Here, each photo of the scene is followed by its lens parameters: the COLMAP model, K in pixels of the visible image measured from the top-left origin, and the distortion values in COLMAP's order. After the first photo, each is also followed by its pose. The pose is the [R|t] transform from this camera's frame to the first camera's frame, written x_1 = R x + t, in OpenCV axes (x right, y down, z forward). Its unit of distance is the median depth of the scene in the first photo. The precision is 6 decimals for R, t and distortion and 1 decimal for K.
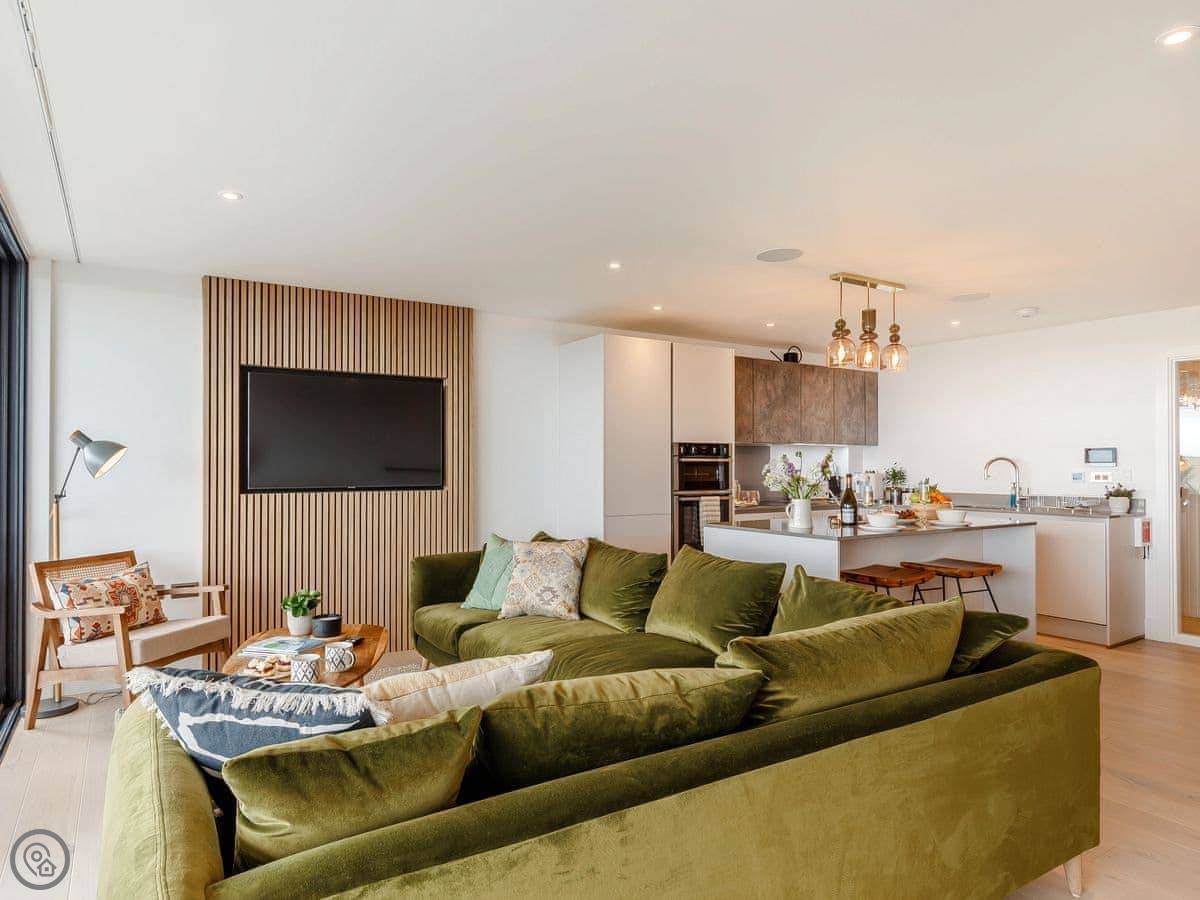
lens RADIAL K [[735.0, 0, 561.8], [0, 735.0, 463.1], [0, 0, 1]] dist [0.013100, -0.009622]
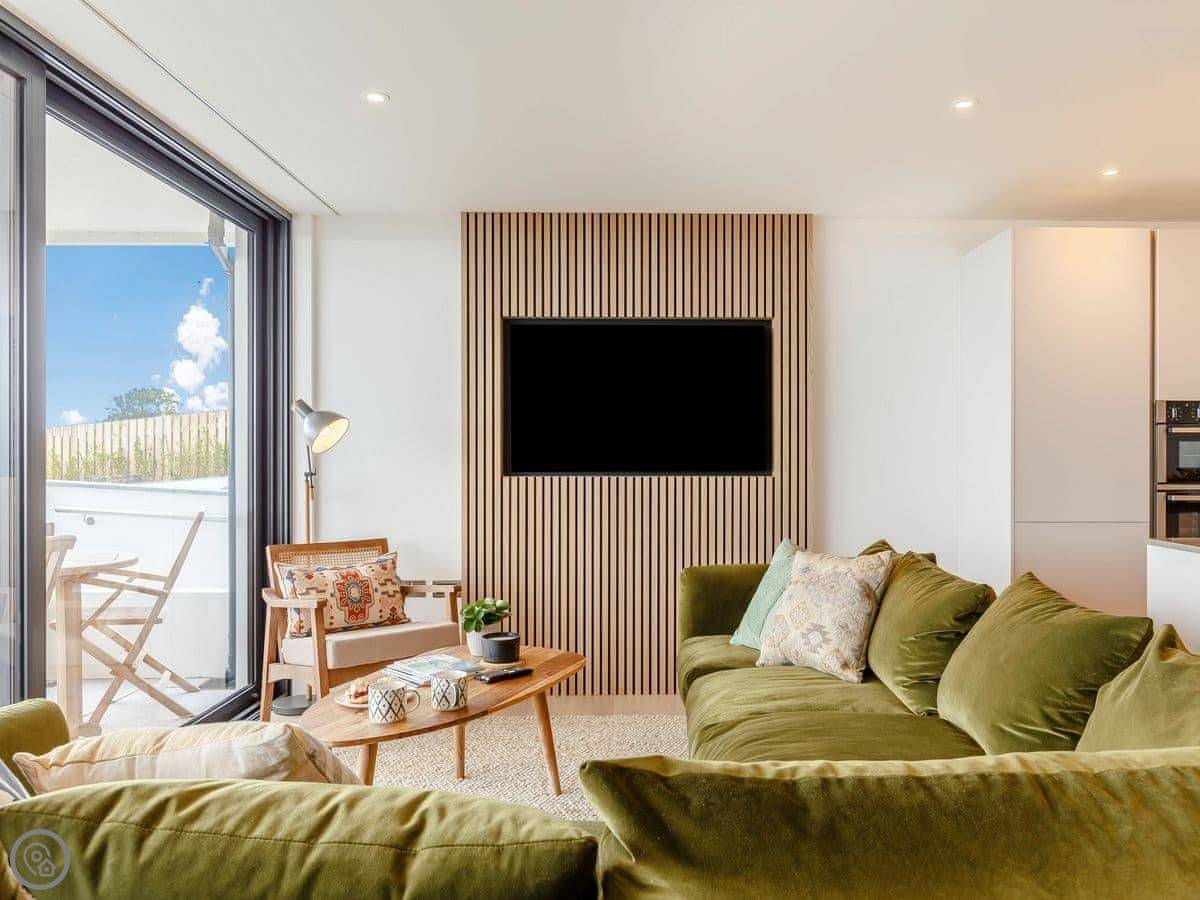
lens RADIAL K [[929.7, 0, 643.7], [0, 929.7, 460.8], [0, 0, 1]] dist [-0.004318, 0.010059]
pose [[0.861263, 0.003938, -0.508143, 0.250374], [0.000224, 0.999967, 0.008129, 0.019104], [0.508159, -0.007115, 0.861234, 0.222136]]
